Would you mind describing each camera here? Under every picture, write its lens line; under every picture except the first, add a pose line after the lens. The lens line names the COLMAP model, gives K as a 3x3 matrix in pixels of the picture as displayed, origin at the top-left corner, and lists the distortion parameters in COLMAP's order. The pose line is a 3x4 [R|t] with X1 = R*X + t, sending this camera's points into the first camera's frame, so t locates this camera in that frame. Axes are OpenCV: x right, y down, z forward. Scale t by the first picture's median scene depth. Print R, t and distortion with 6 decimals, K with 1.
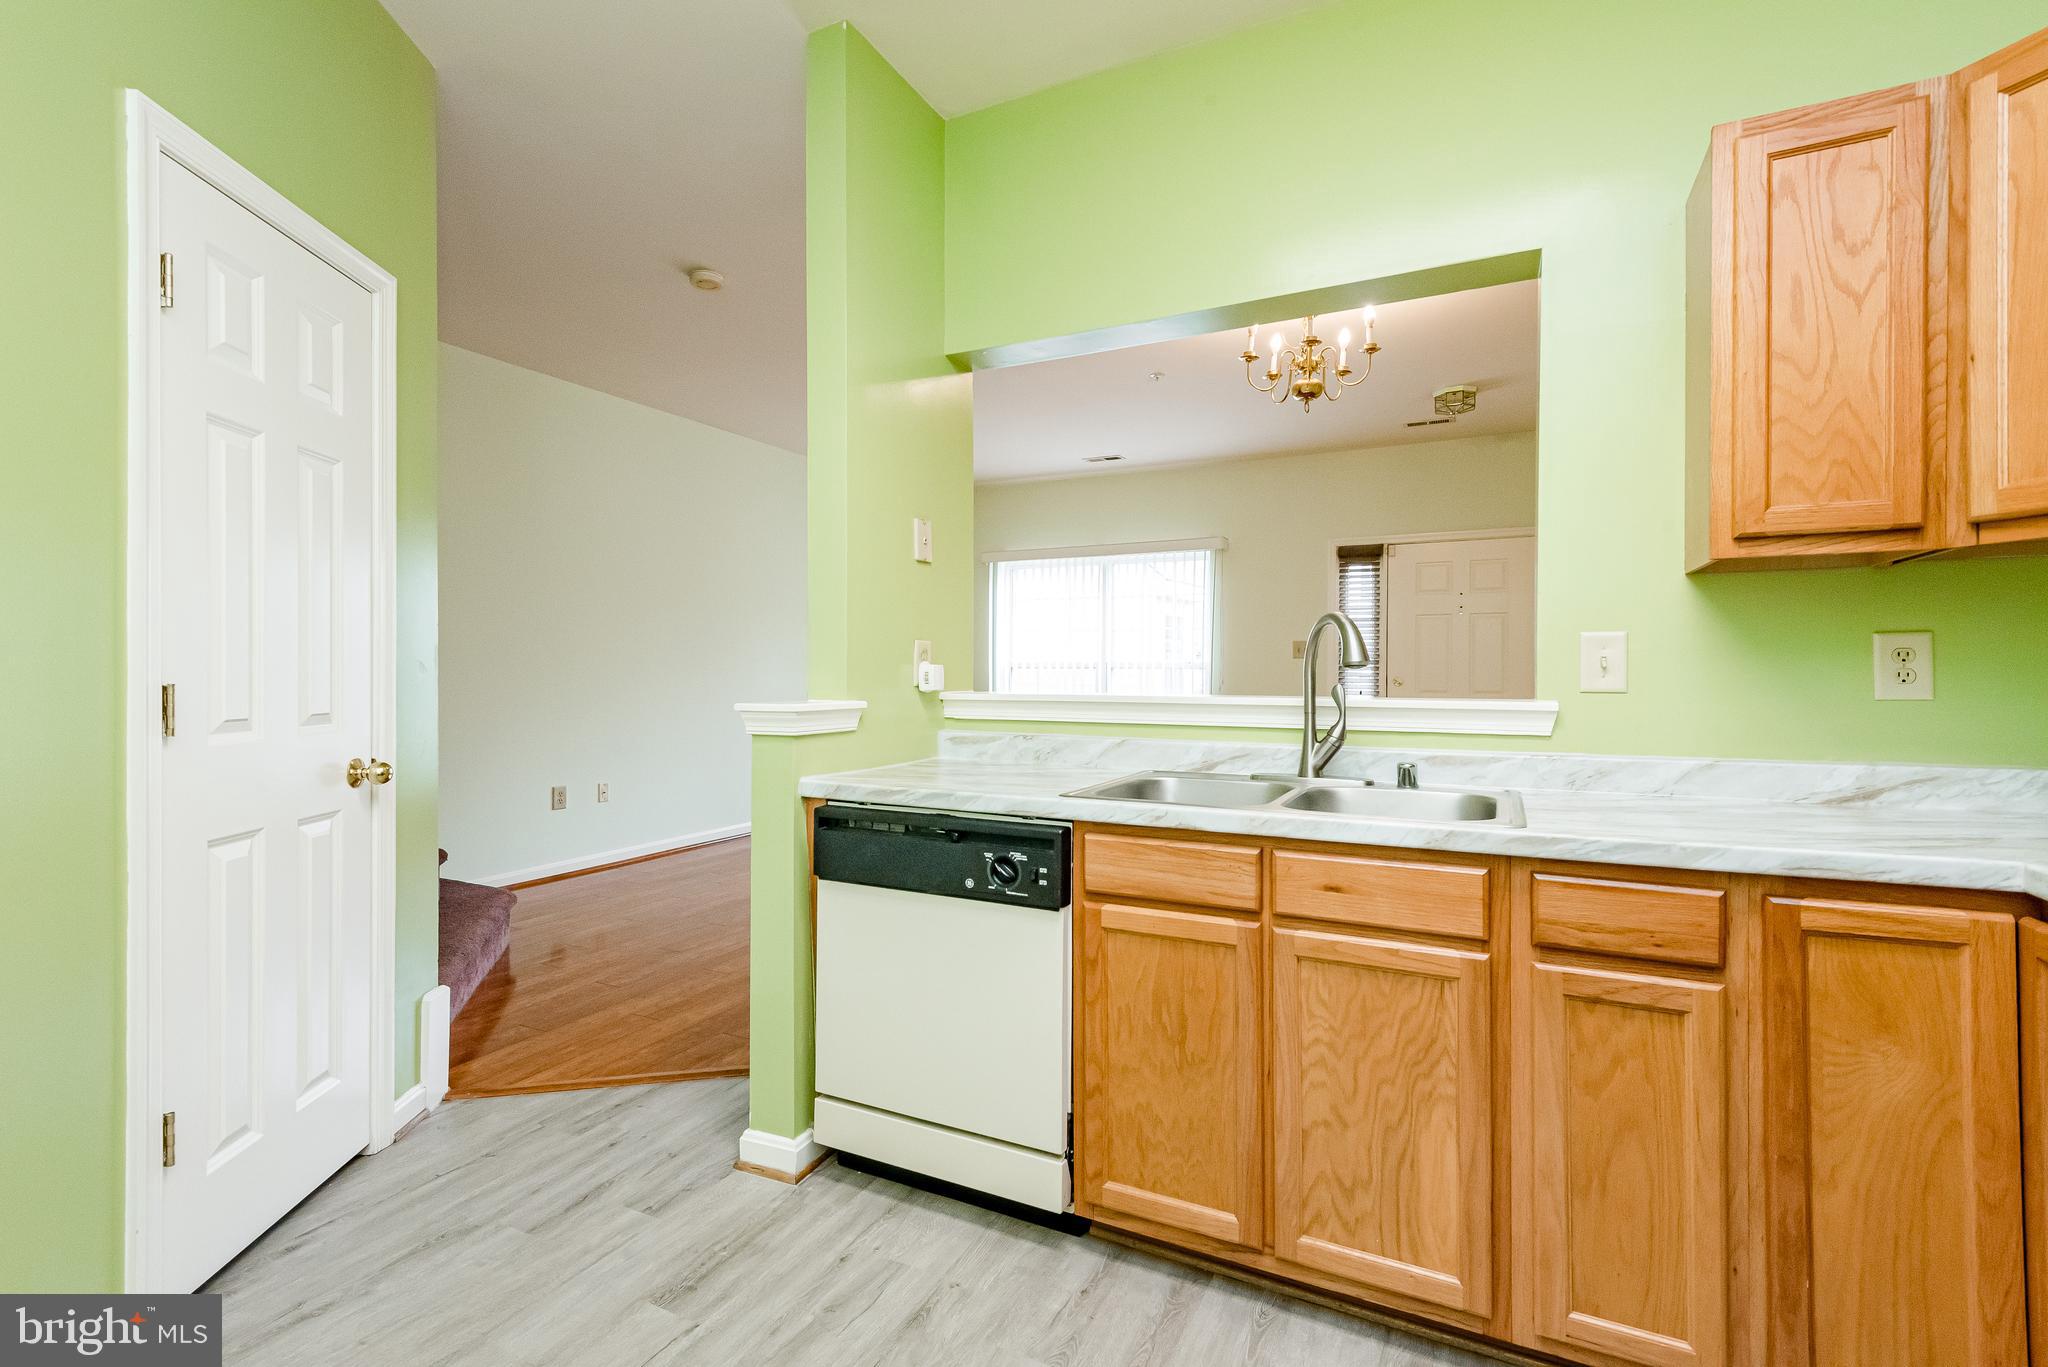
lens RADIAL K [[931.2, 0, 1016.7], [0, 931.2, 674.7], [0, 0, 1]] dist [0.024069, -0.000522]
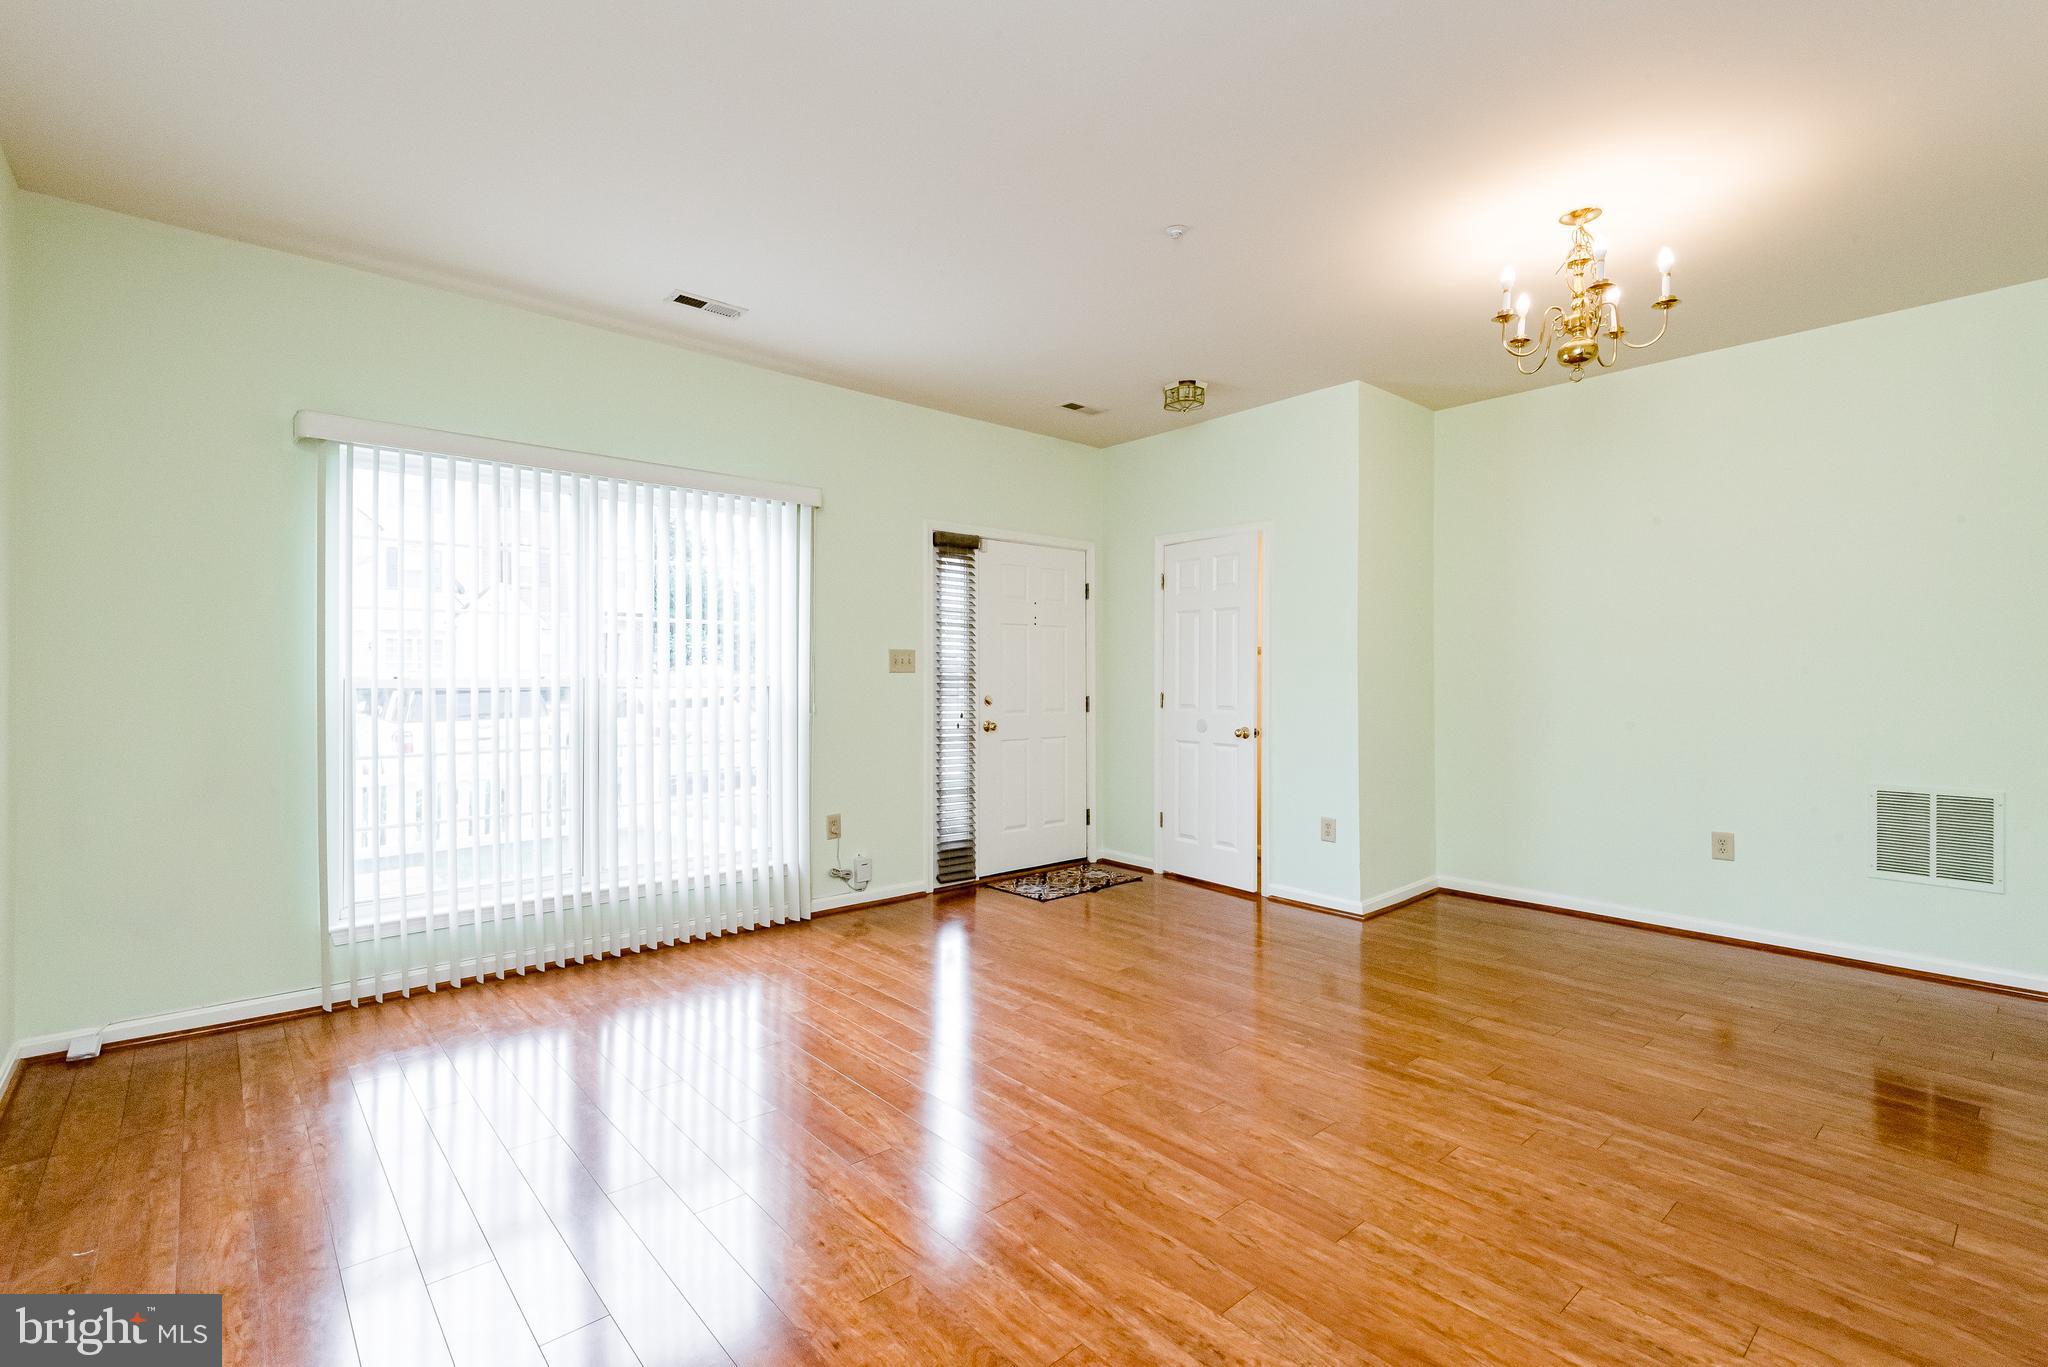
lens RADIAL K [[931.2, 0, 1016.7], [0, 931.2, 674.7], [0, 0, 1]] dist [0.024069, -0.000522]
pose [[0.362465, -0.004935, 0.931984, -0.371280], [0.002228, 0.999988, 0.004428, -0.019588], [-0.931995, 0.000471, 0.362471, 0.661657]]
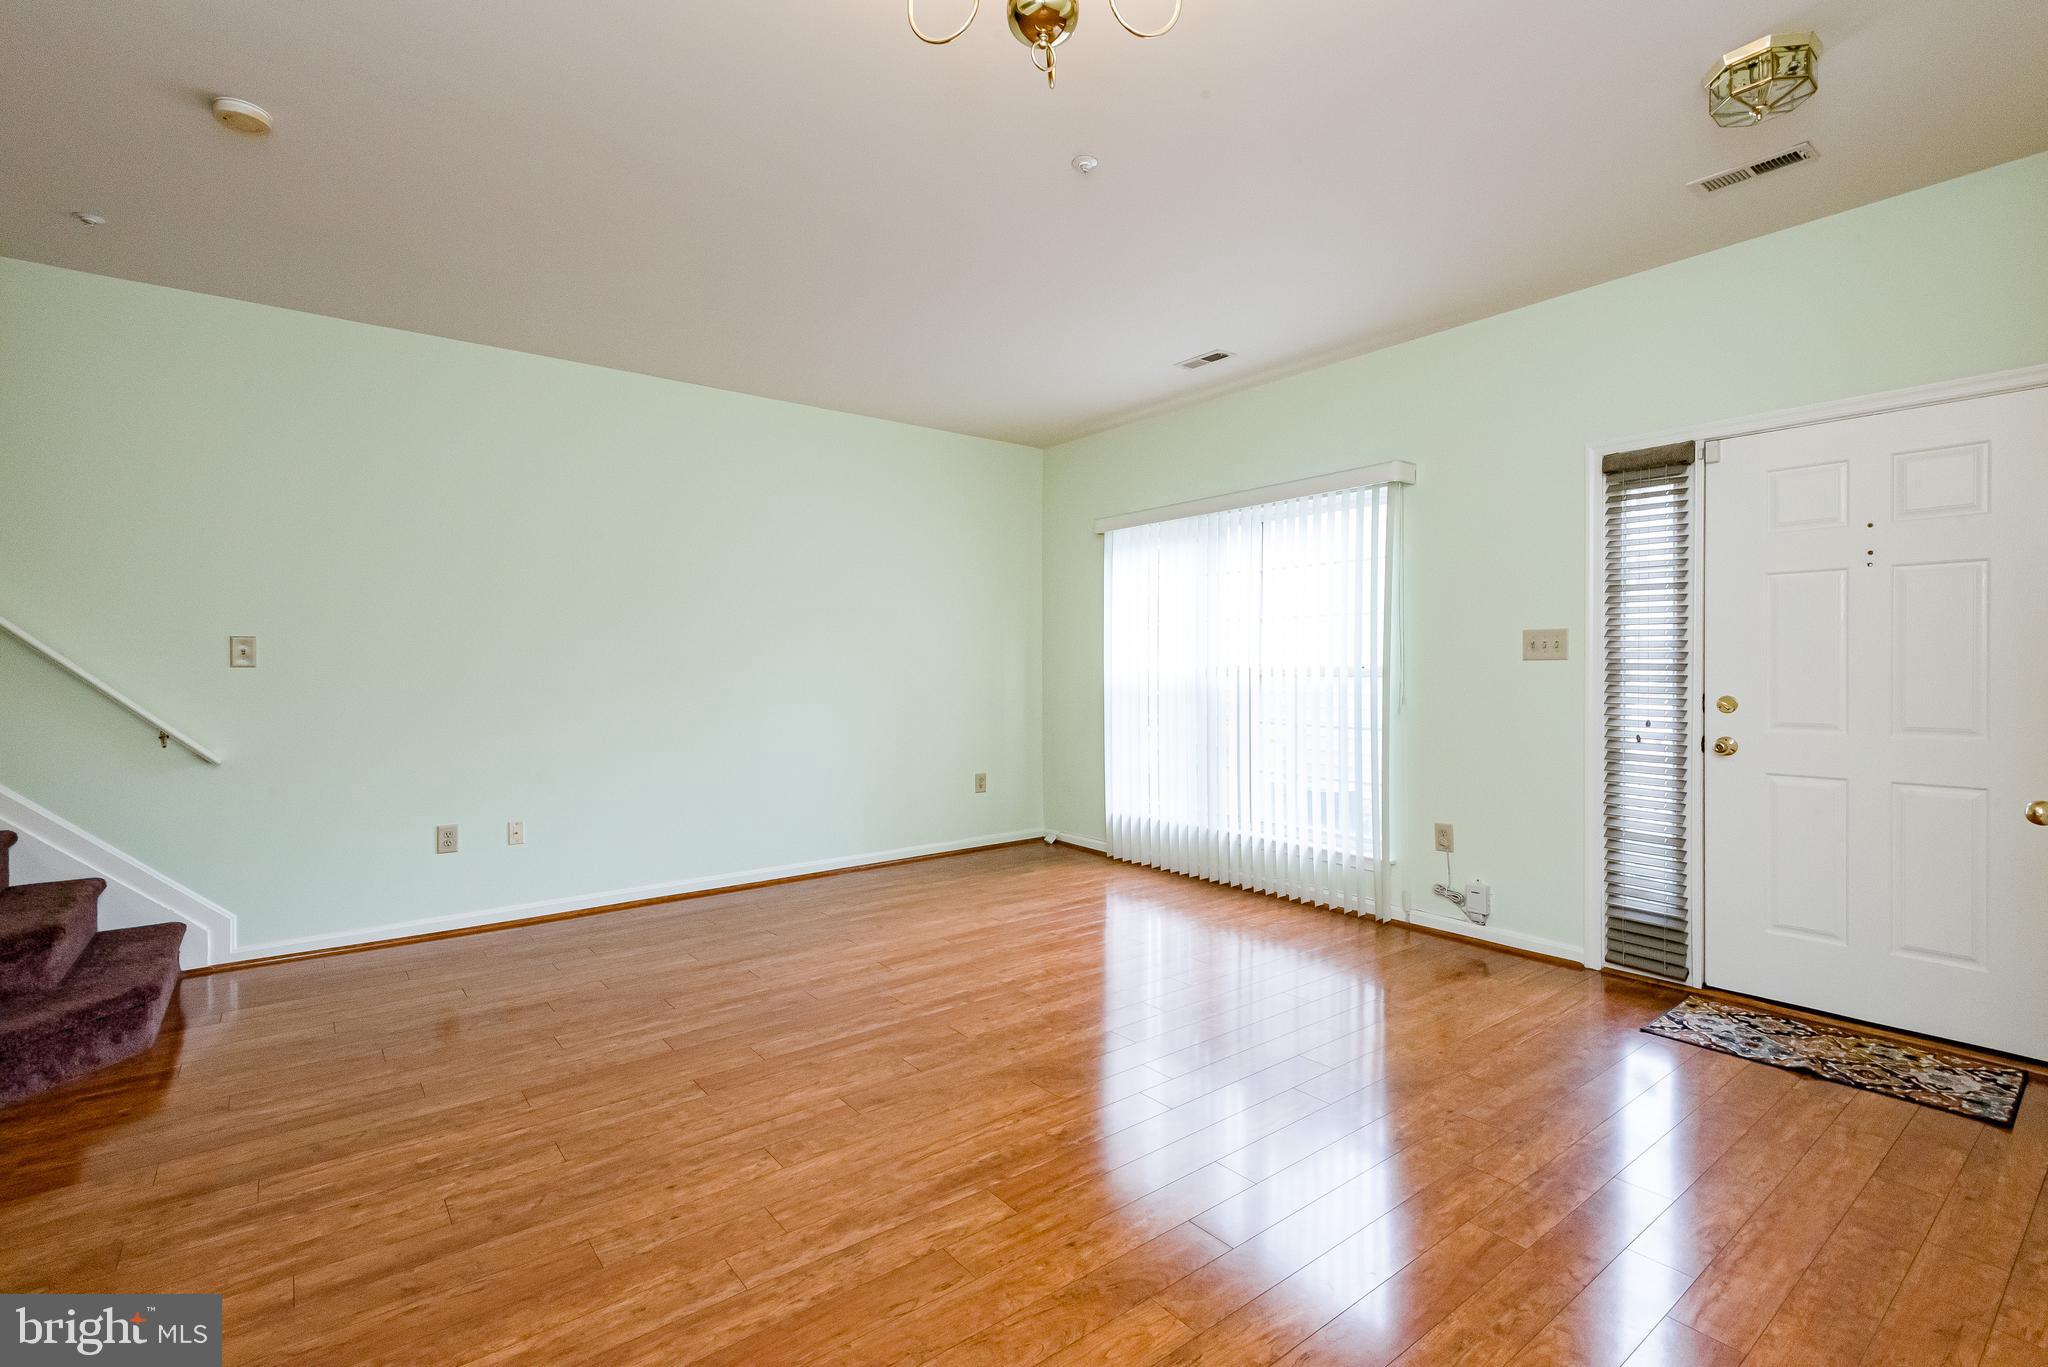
lens RADIAL K [[931.2, 0, 1016.7], [0, 931.2, 674.7], [0, 0, 1]] dist [0.024069, -0.000522]
pose [[0.908105, -0.005311, -0.418709, 0.266635], [0.007232, 0.999969, 0.003000, -0.012713], [0.418681, -0.005752, 0.908115, 0.355043]]
